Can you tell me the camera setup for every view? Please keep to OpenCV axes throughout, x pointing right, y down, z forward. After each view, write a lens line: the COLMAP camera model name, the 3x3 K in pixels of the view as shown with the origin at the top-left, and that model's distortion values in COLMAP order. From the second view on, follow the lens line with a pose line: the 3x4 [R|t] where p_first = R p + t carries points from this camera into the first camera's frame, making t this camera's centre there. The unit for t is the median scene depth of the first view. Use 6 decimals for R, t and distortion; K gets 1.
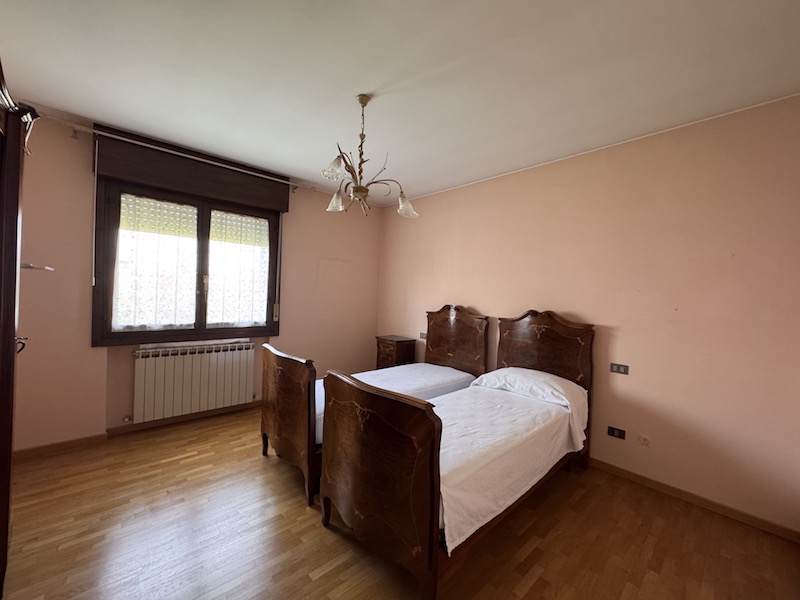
lens RADIAL K [[321.1, 0, 400.0], [0, 321.1, 300.0], [0, 0, 1]] dist [-0.003014, 0.000288]
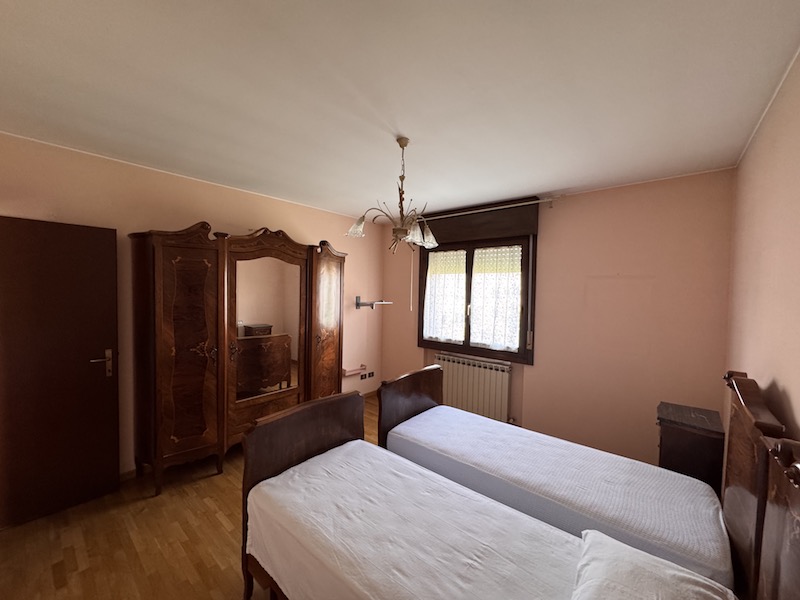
lens RADIAL K [[323.5, 0, 400.0], [0, 323.5, 300.0], [0, 0, 1]] dist [-0.001547, 0.000083]
pose [[0.121968, -0.002534, -0.992531, 0.626873], [-0.034486, 0.999382, -0.006789, -0.074074], [0.991935, 0.035057, 0.121806, 0.607279]]
